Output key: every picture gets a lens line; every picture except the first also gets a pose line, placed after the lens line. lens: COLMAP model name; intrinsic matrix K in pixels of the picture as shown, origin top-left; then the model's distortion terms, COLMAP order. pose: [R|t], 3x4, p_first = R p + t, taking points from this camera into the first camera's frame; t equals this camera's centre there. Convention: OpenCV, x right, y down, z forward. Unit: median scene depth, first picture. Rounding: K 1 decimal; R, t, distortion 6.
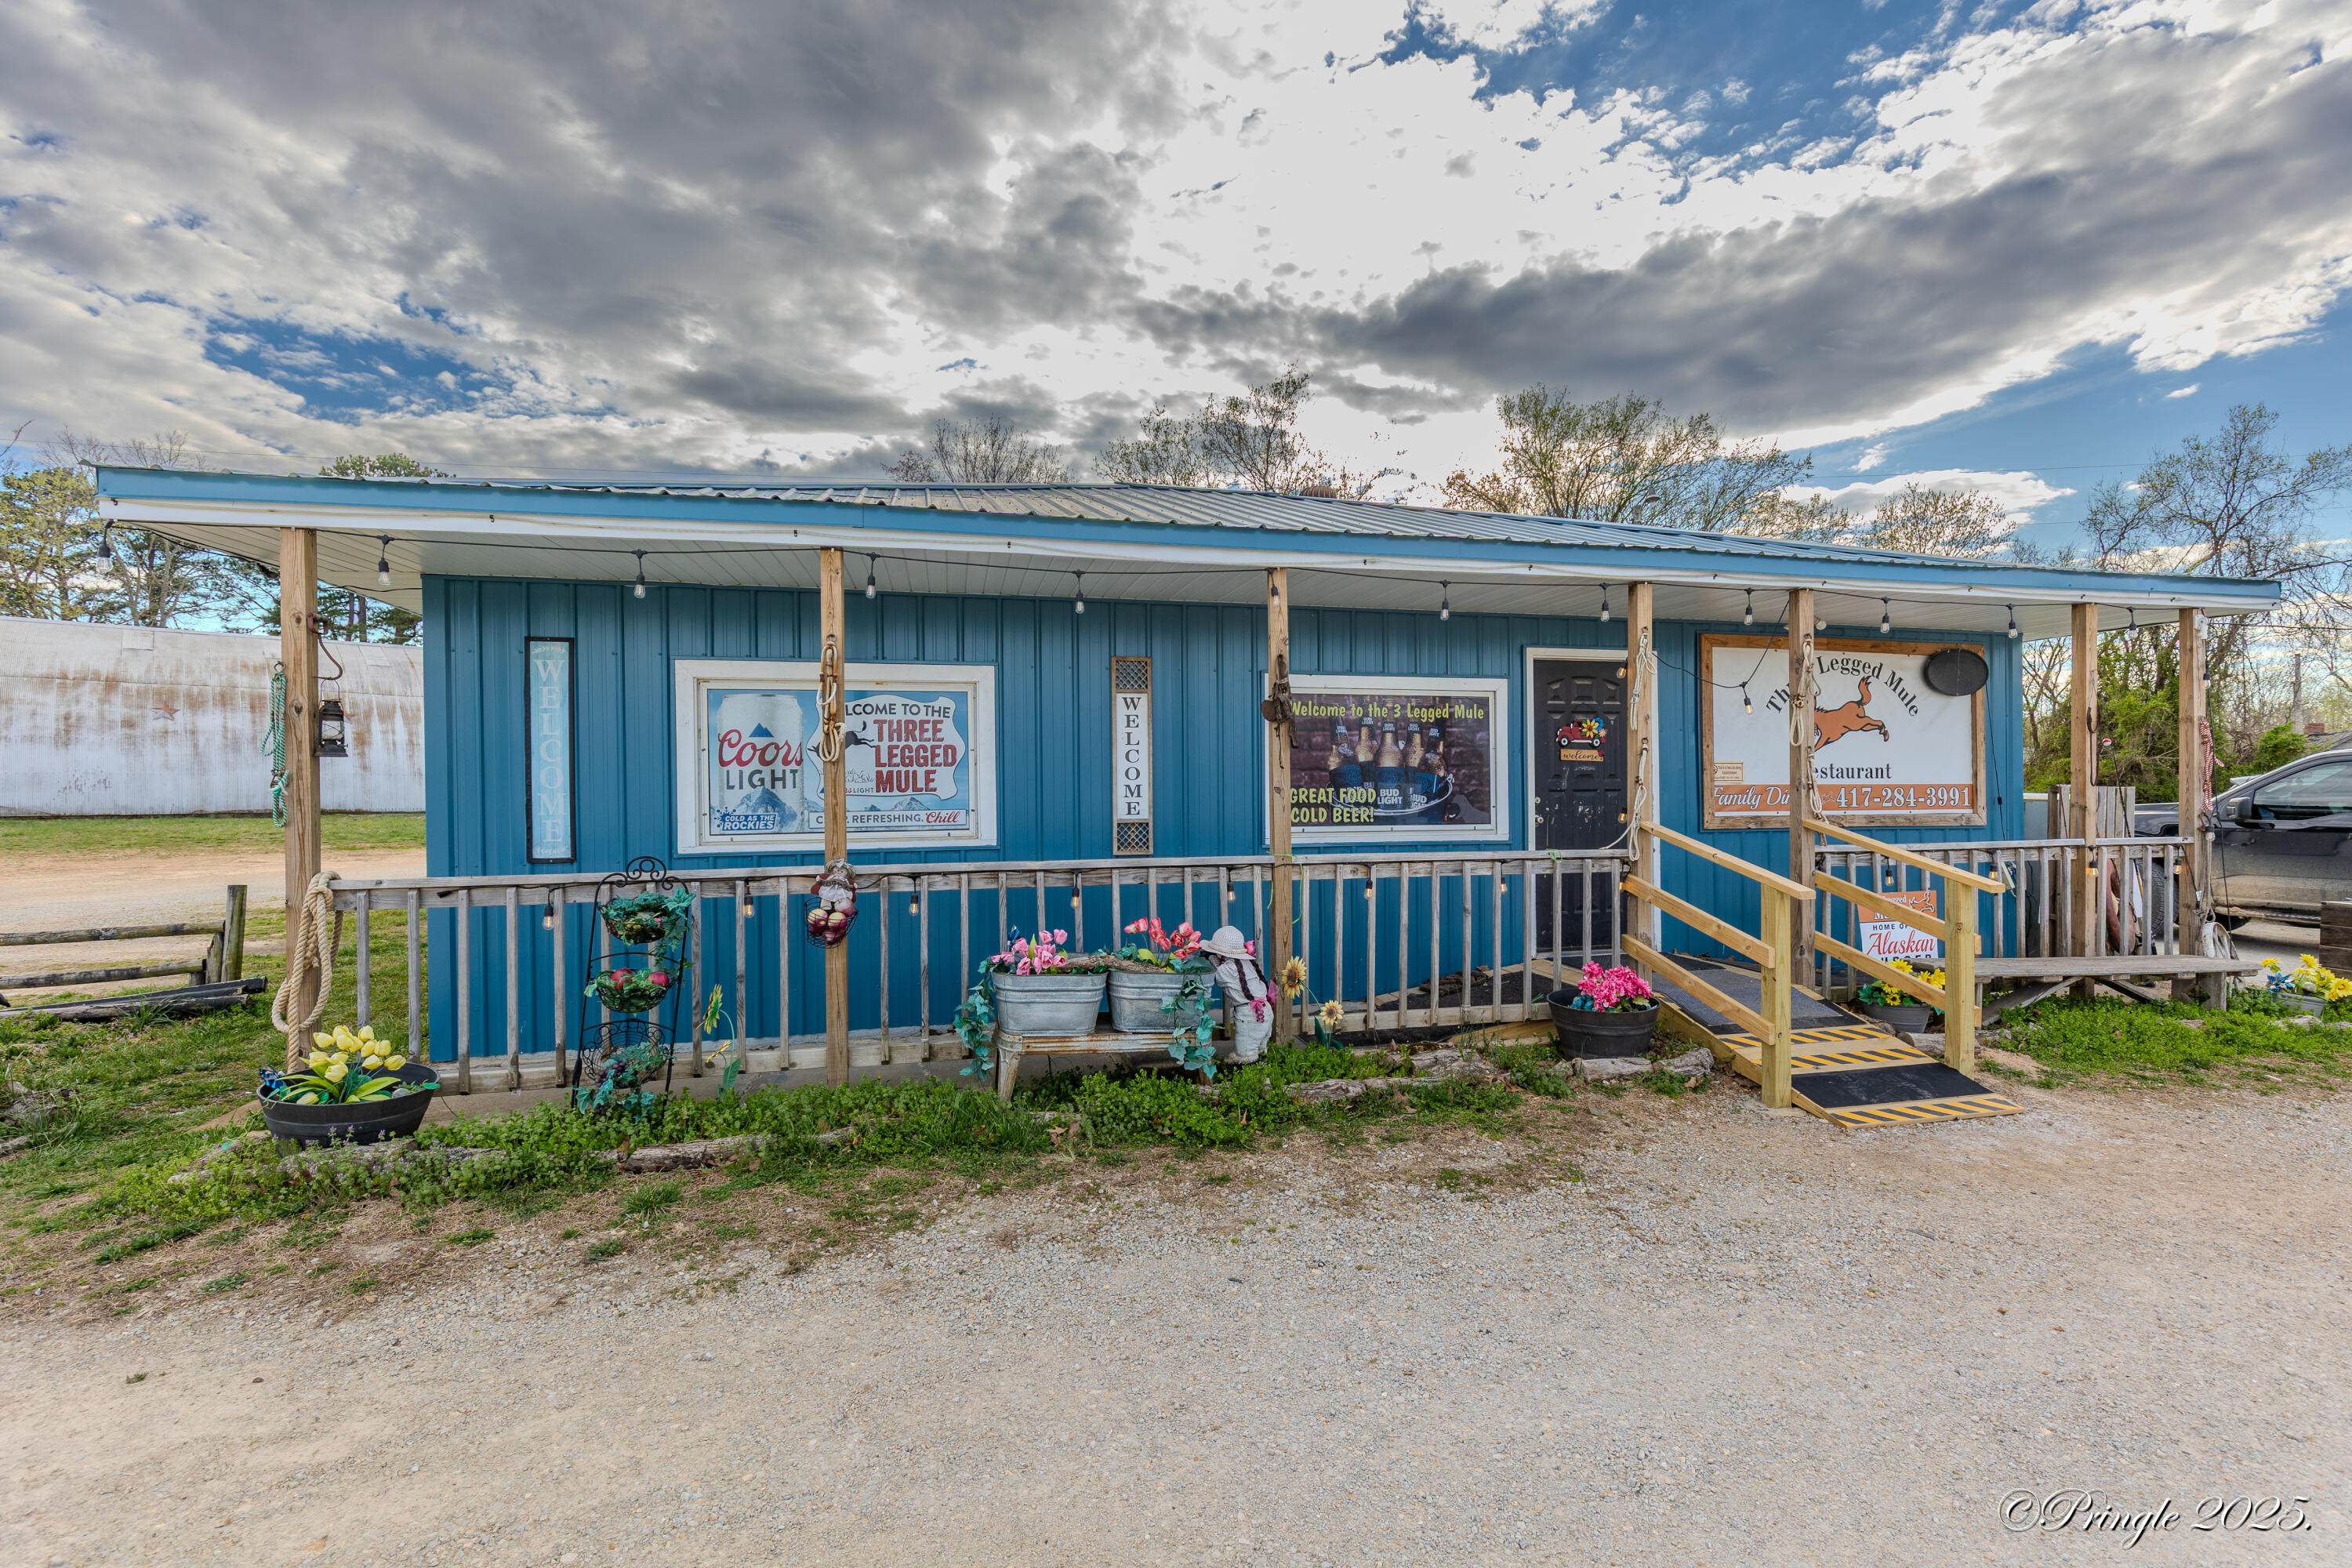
lens RADIAL K [[1057.1, 0, 1184.4], [0, 1057.1, 788.6], [0, 0, 1]] dist [-0.002735, 0.000922]
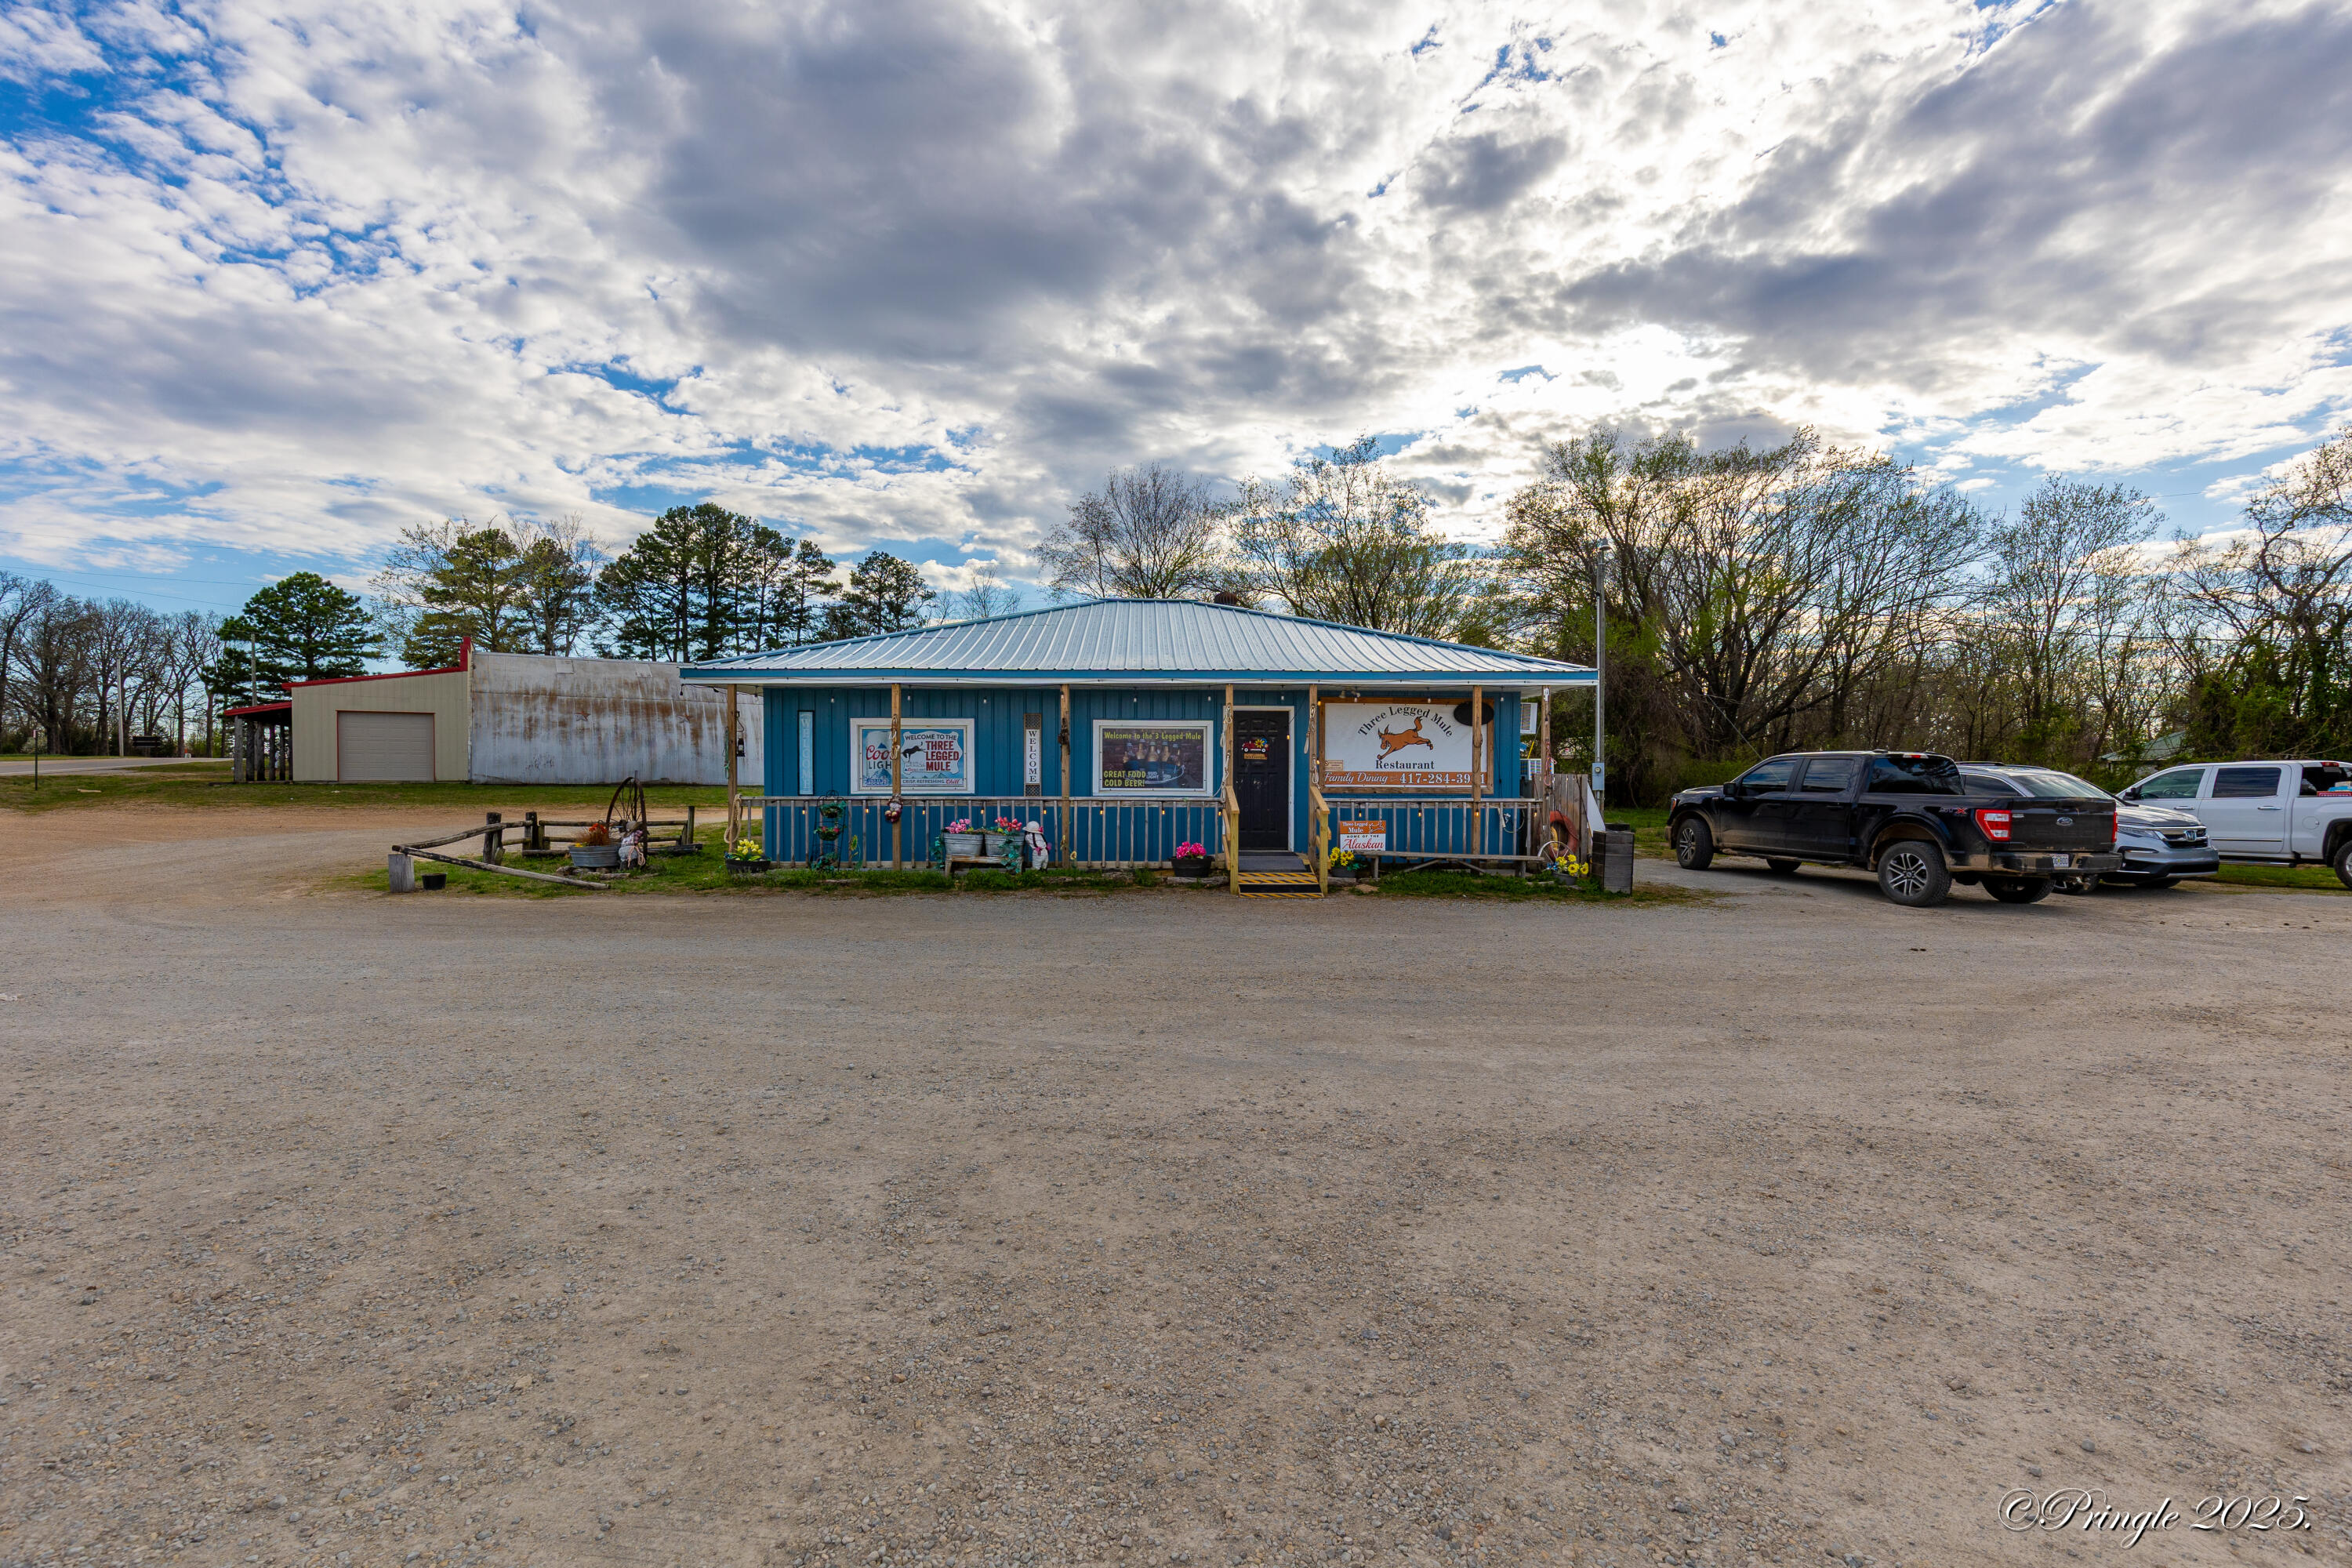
lens RADIAL K [[1056.9, 0, 1176.0], [0, 1056.9, 784.0], [0, 0, 1]] dist [-0.000331, -0.000191]
pose [[0.976596, 0.011774, -0.214761, 0.704540], [-0.009860, 0.999902, 0.009981, 0.003711], [0.214858, -0.007630, 0.976616, -1.118960]]
